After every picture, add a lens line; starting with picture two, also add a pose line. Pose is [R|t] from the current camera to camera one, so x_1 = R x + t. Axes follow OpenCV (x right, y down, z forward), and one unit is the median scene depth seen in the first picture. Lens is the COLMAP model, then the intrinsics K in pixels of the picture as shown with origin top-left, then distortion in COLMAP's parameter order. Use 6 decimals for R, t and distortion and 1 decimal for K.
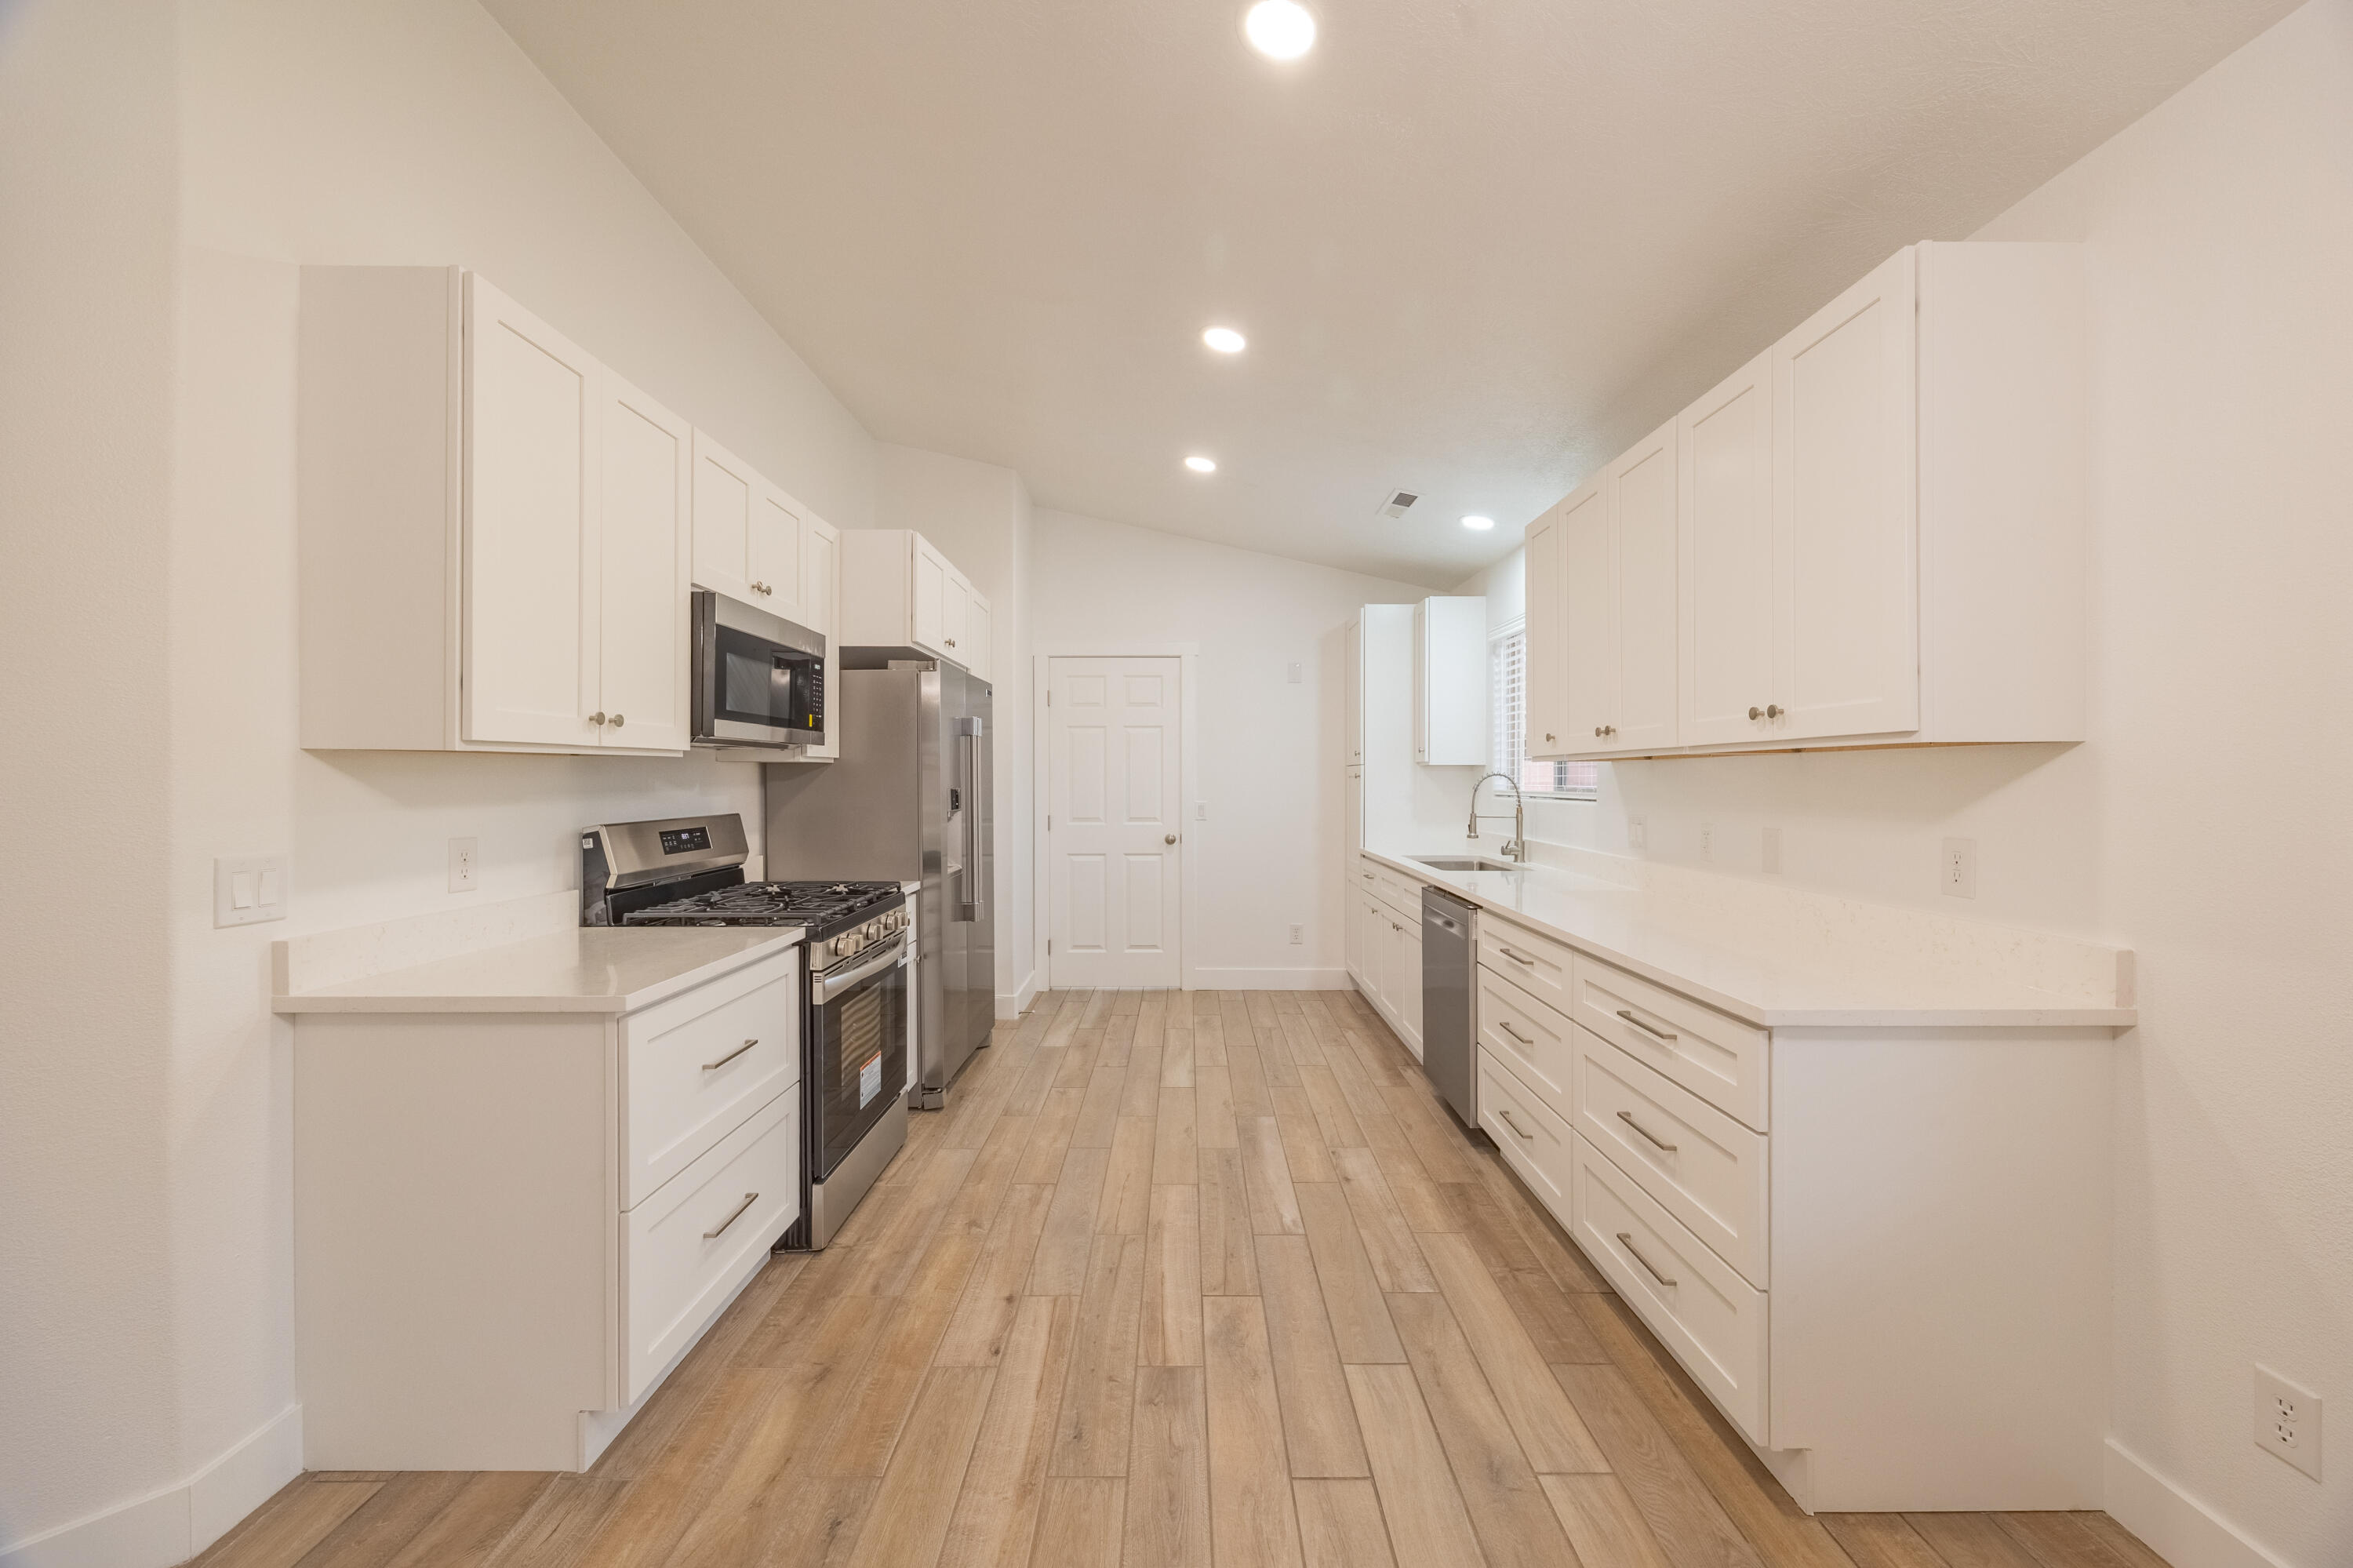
lens RADIAL K [[900.9, 0, 1176.5], [0, 900.9, 784.0], [0, 0, 1]] dist [-0.001347, -0.000244]
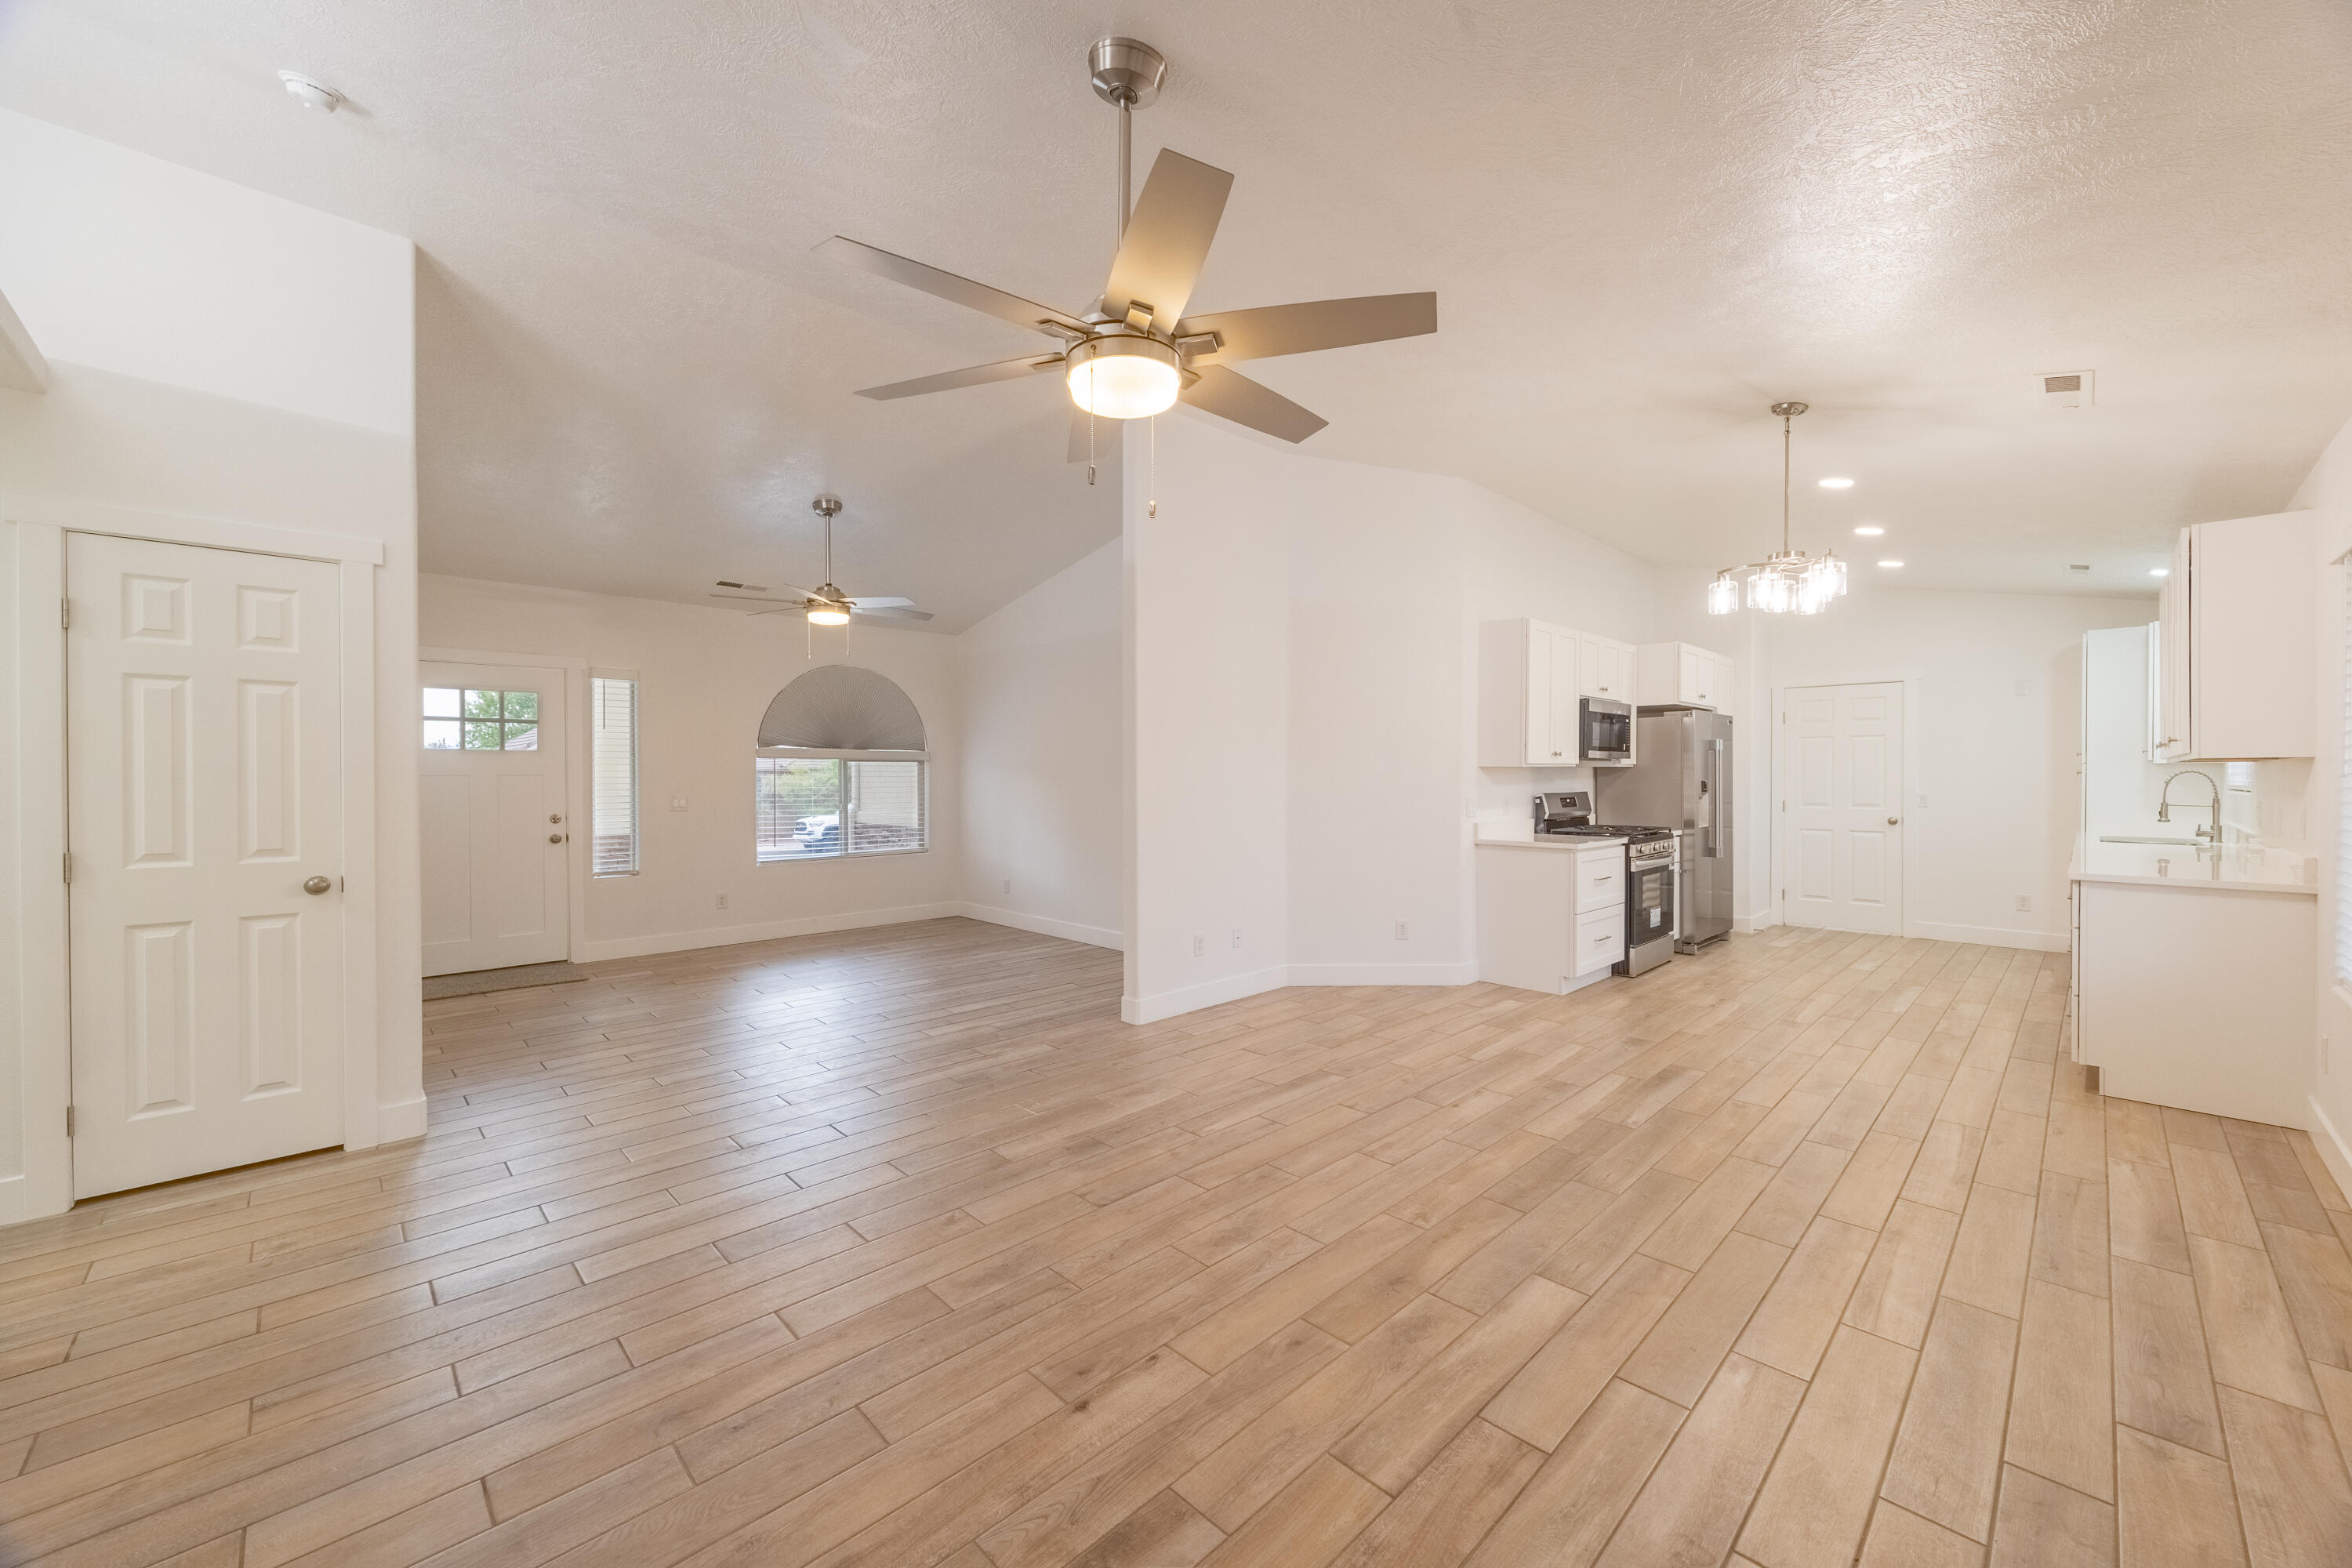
lens RADIAL K [[887.1, 0, 1180.6], [0, 887.1, 784.1], [0, 0, 1]] dist [-0.005935, -0.000064]
pose [[0.699469, 0.007864, -0.714620, 0.355368], [-0.003433, 0.999965, 0.007643, 0.002655], [0.714655, -0.002893, 0.699471, -1.218700]]
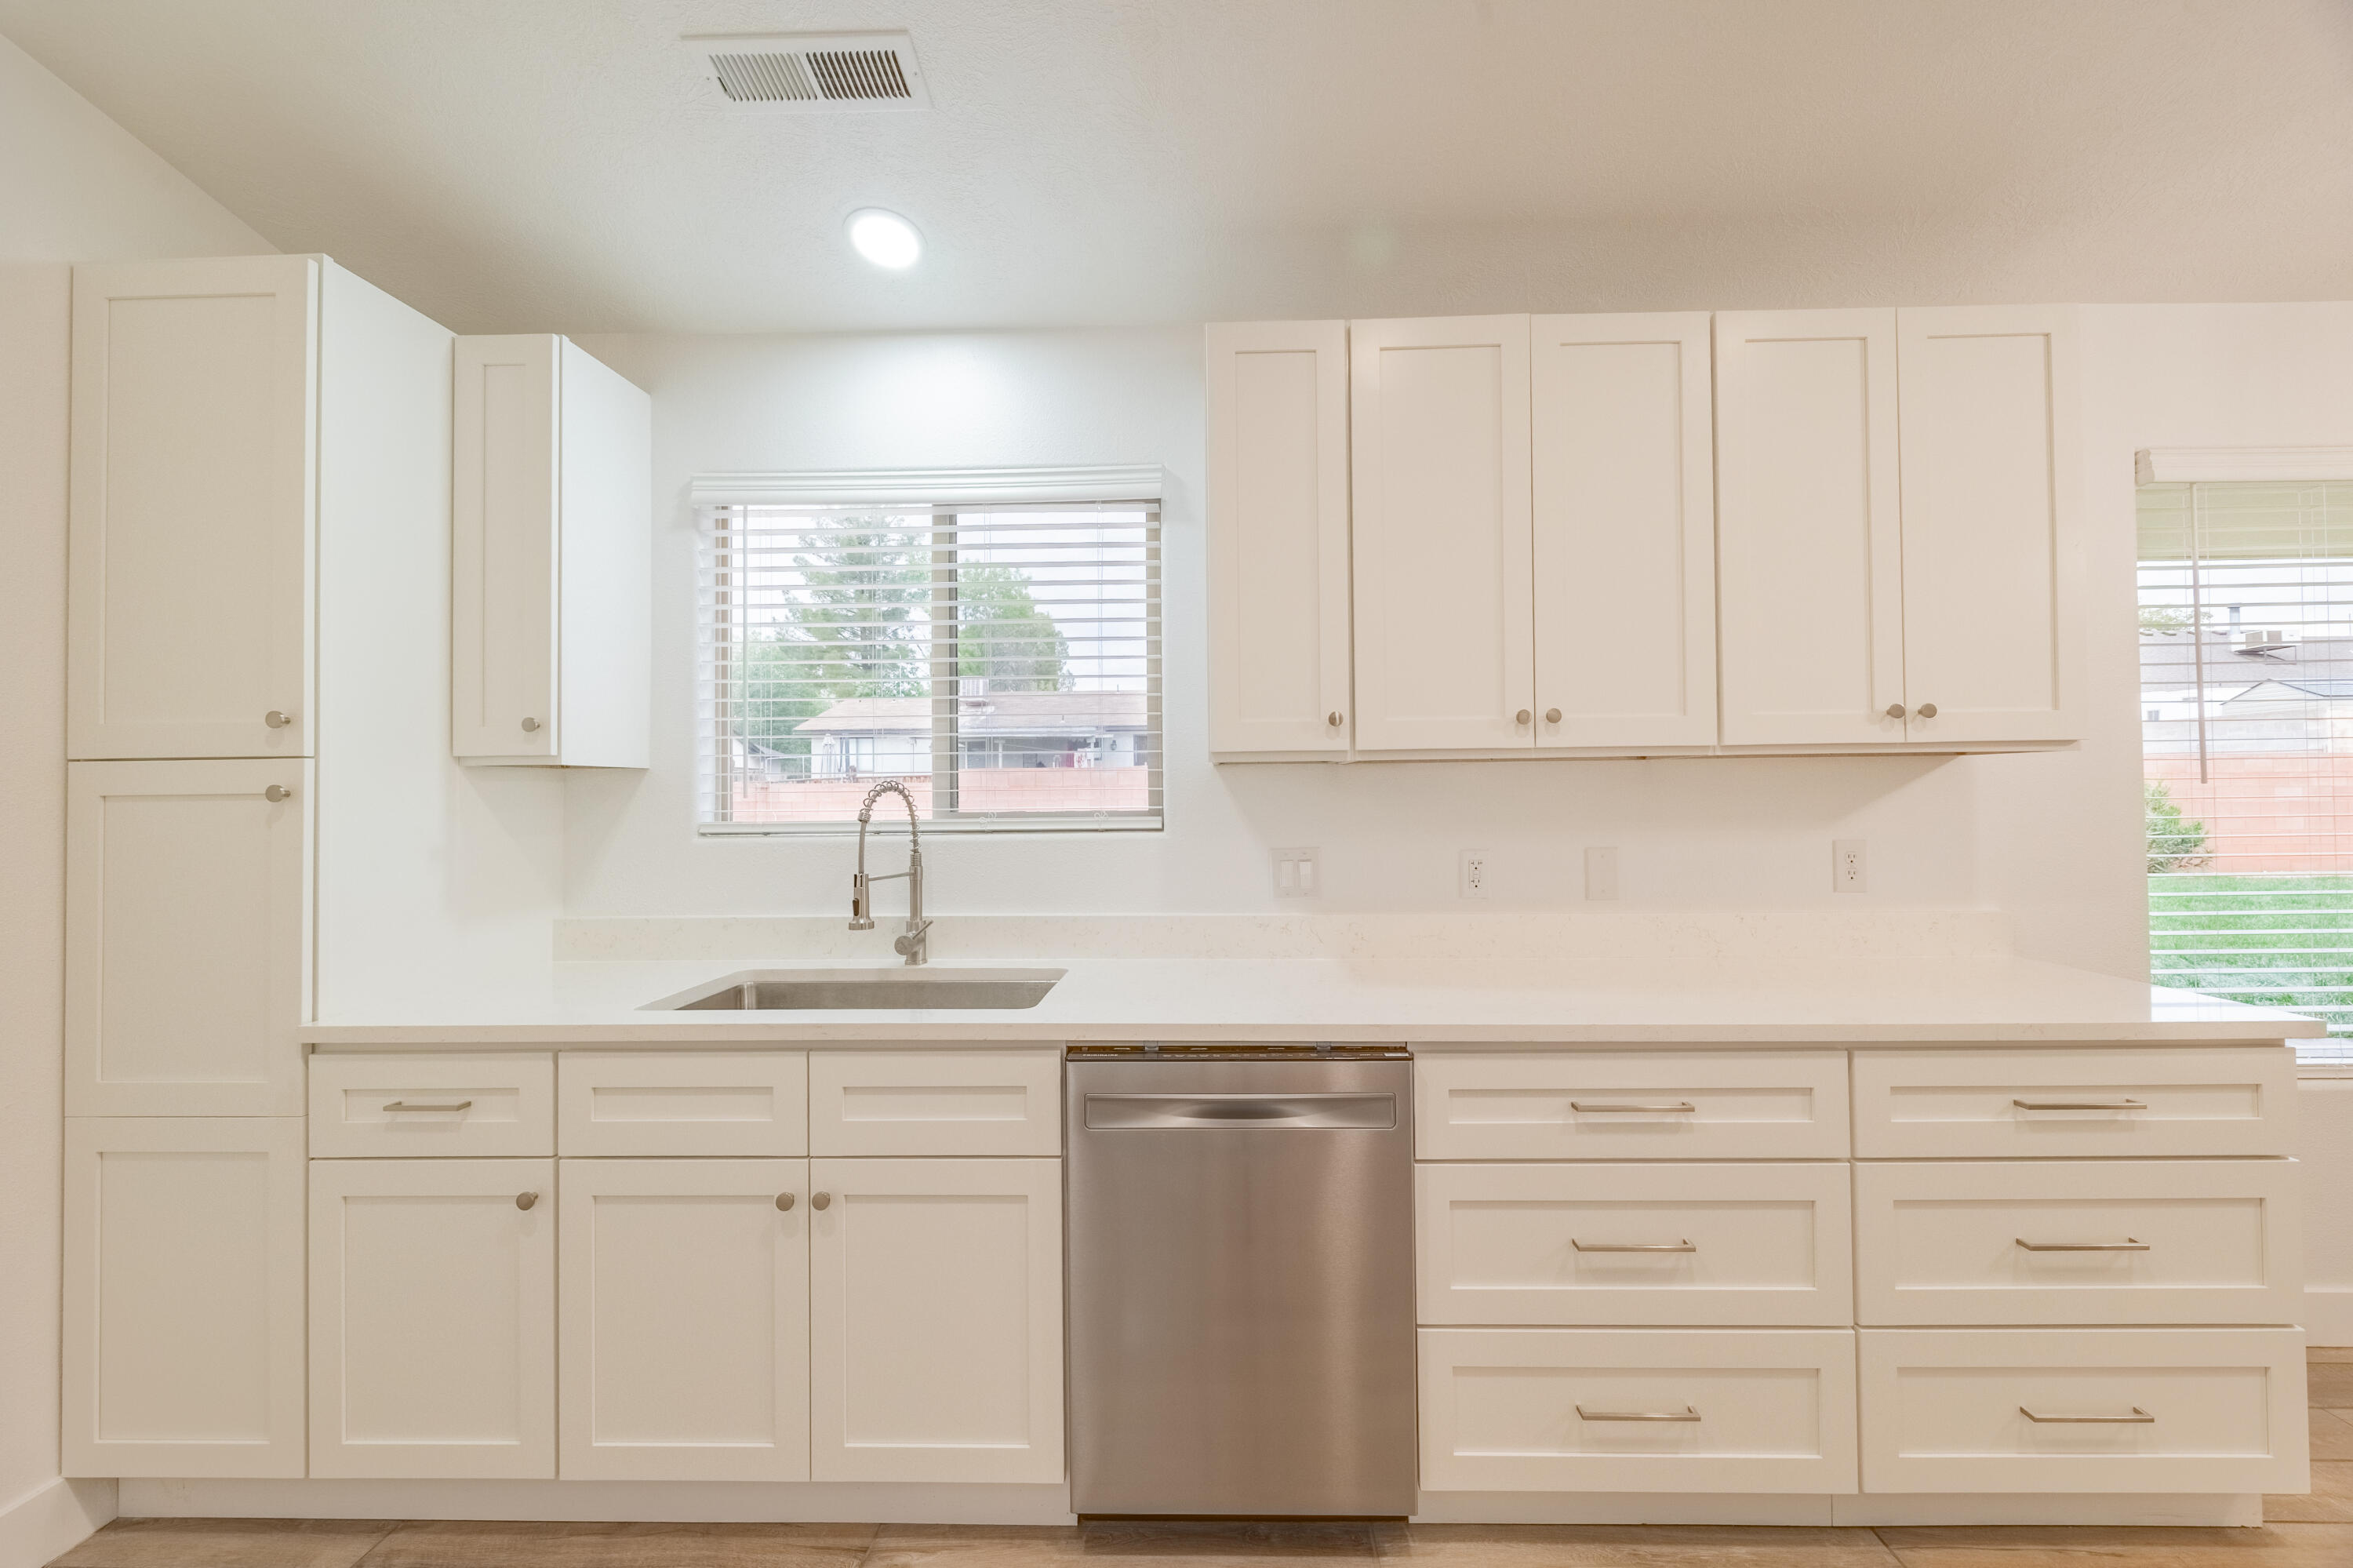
lens RADIAL K [[897.5, 0, 1291.9], [0, 897.5, 784.3], [0, 0, 1]] dist [-0.001182, -0.000179]
pose [[0.015129, 0.016567, 0.999748, -0.172037], [0.013471, 0.999769, -0.016772, -0.003530], [-0.999795, 0.013722, 0.014902, 1.113044]]
